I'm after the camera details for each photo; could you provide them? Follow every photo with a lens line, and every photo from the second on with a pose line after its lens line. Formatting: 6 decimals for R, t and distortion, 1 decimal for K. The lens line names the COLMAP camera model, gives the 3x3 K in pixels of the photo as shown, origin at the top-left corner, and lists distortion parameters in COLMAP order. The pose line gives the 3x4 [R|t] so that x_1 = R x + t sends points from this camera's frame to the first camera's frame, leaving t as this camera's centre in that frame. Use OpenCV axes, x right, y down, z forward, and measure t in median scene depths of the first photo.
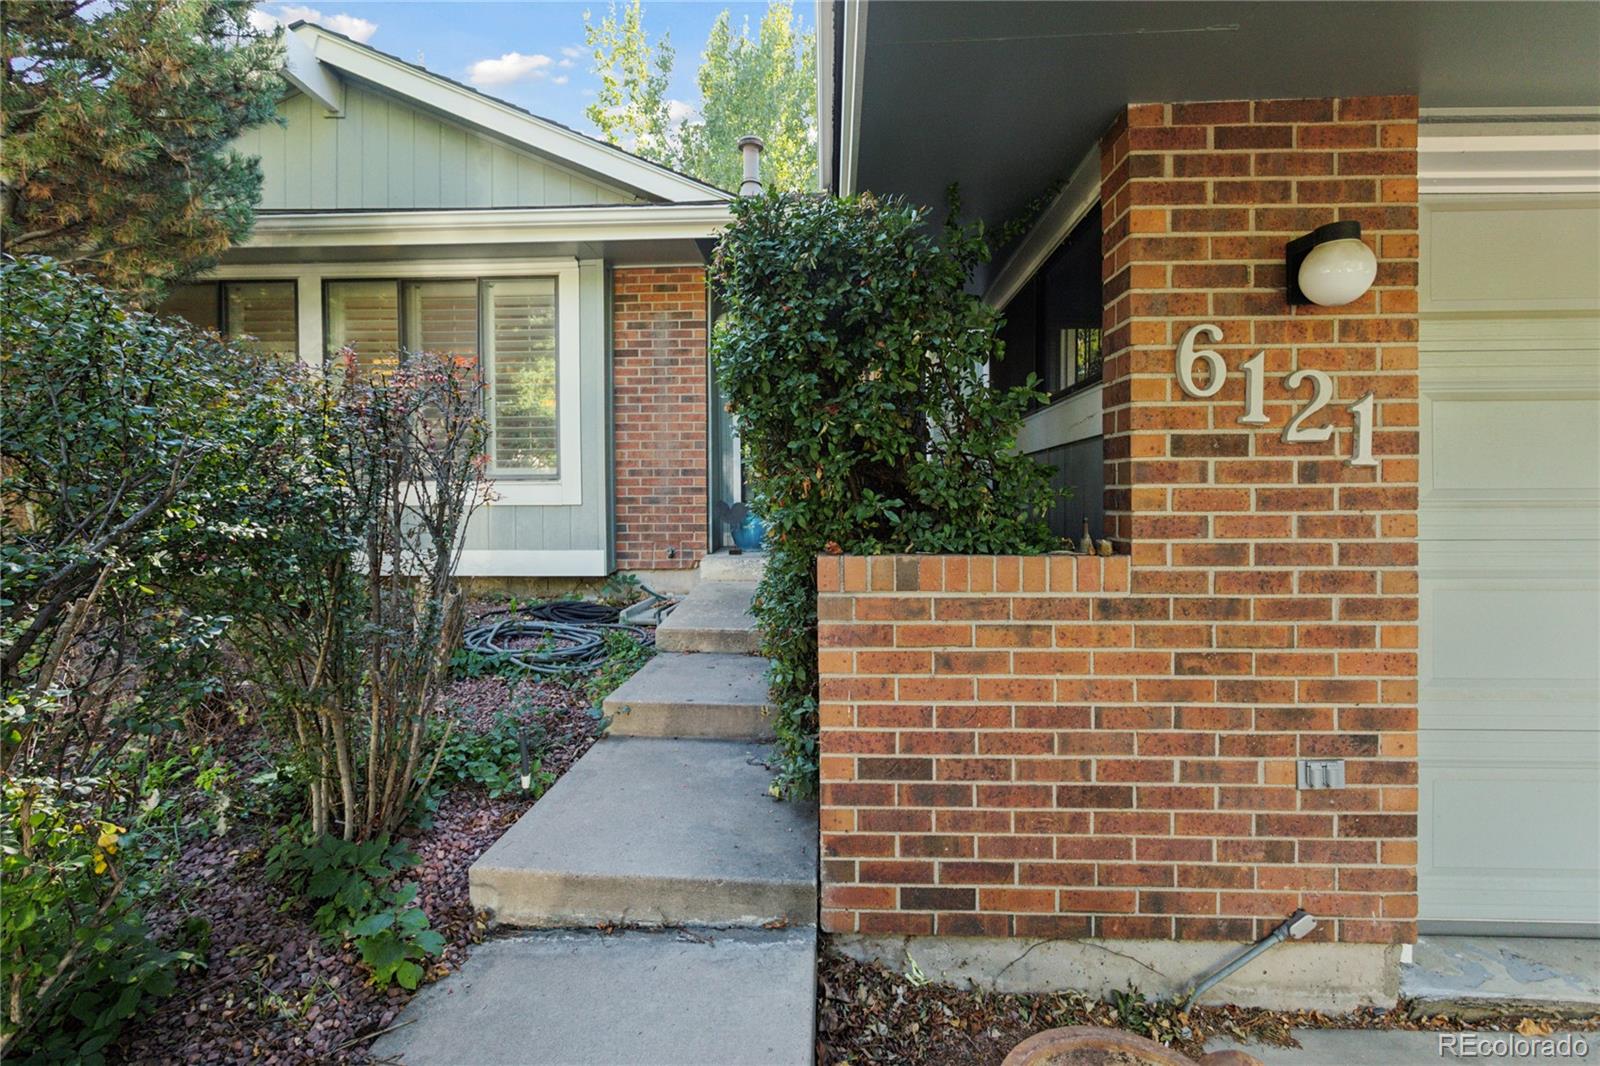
lens RADIAL K [[777.0, 0, 798.6], [0, 777.0, 499.0], [0, 0, 1]] dist [0.005548, 0.000975]
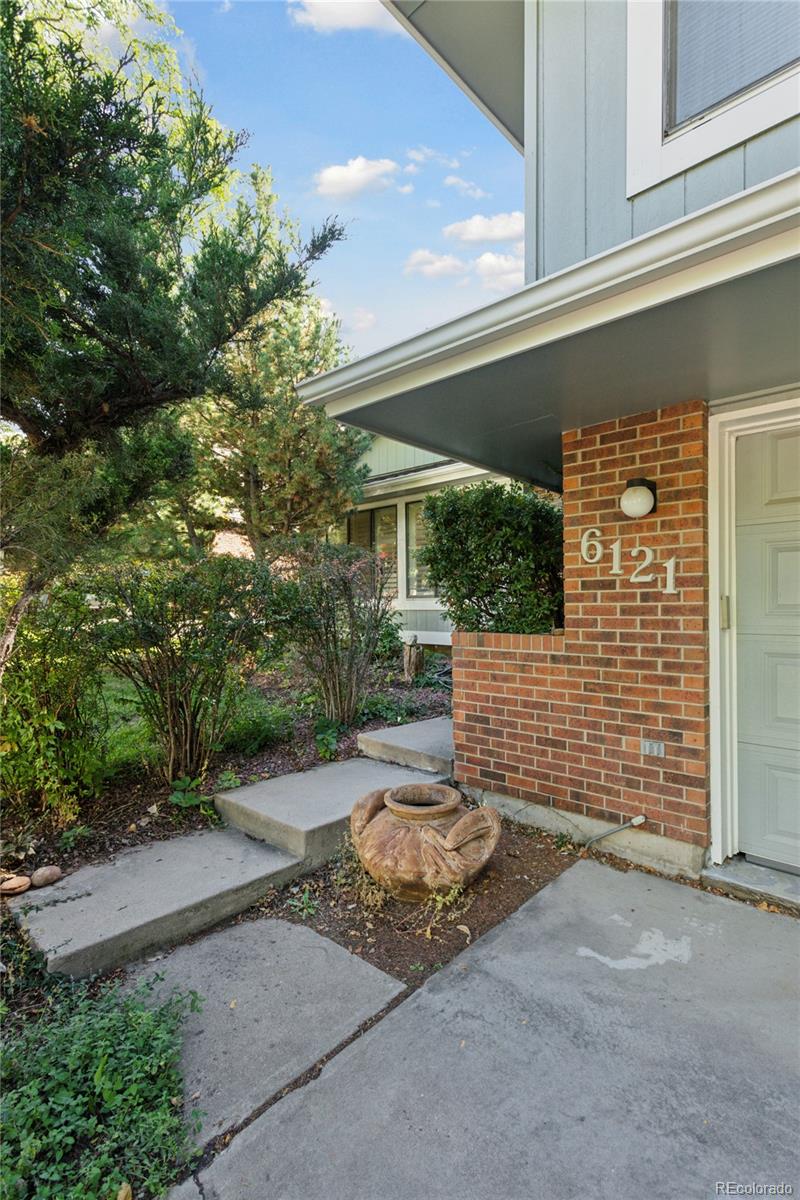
lens RADIAL K [[582.1, 0, 396.8], [0, 582.1, 586.7], [0, 0, 1]] dist [0.012545, 0.000193]
pose [[0.744477, -0.022617, -0.667265, 1.182793], [0.006677, 0.999628, -0.026433, -0.025567], [0.667615, 0.015224, 0.744351, -0.553517]]
